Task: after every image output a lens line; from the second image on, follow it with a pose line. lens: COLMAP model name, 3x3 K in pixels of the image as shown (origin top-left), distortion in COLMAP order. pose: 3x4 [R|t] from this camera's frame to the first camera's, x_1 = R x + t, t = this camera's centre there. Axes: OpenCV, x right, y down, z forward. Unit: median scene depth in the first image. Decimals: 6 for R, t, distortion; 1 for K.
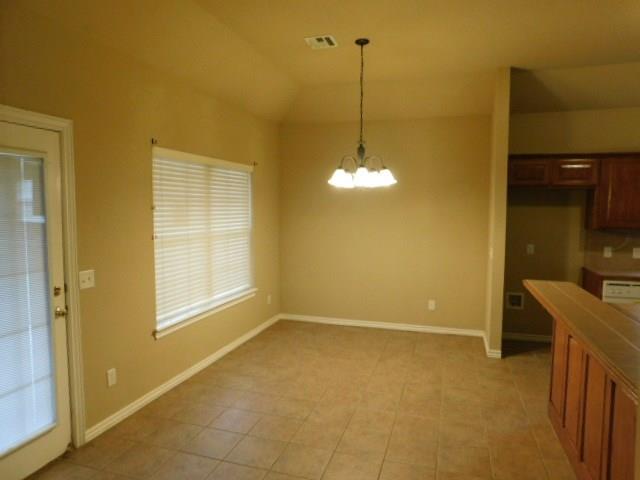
lens RADIAL K [[429.7, 0, 320.0], [0, 429.7, 240.0], [0, 0, 1]] dist [-0.006565, -0.002922]
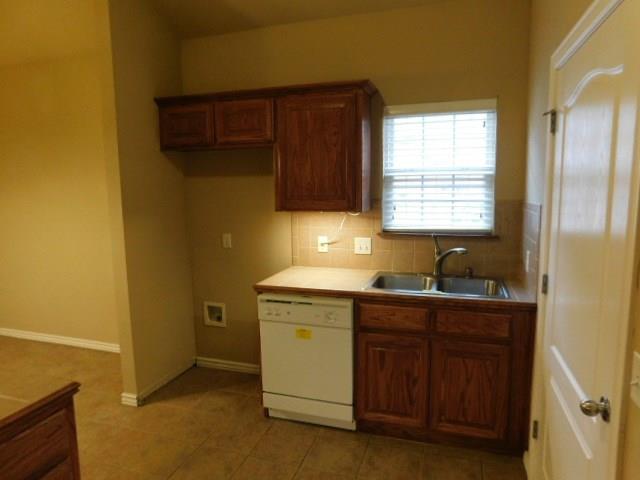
lens RADIAL K [[410.4, 0, 320.0], [0, 410.4, 240.0], [0, 0, 1]] dist [-0.057569, -0.000005]
pose [[0.999818, -0.015808, -0.010701, 0.717597], [0.016360, 0.998423, 0.053699, -0.012806], [0.009836, -0.053864, 0.998500, 0.392922]]
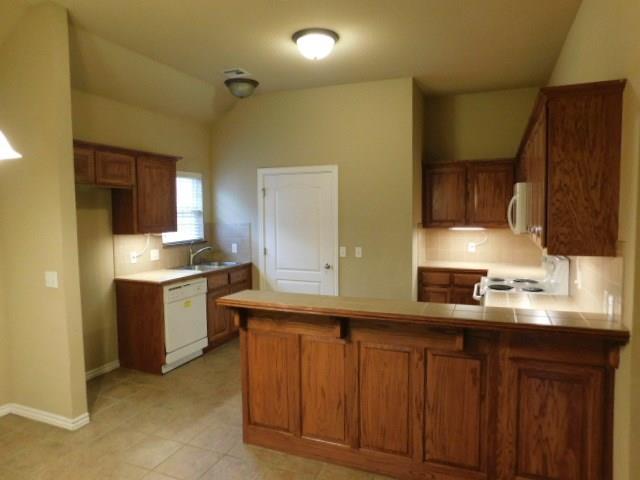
lens RADIAL K [[429.7, 0, 320.0], [0, 429.7, 240.0], [0, 0, 1]] dist [-0.006565, -0.002922]
pose [[0.088483, -0.071965, 0.993475, -0.228075], [0.083195, 0.994436, 0.064625, -0.038900], [-0.992597, 0.076934, 0.093978, 0.533168]]
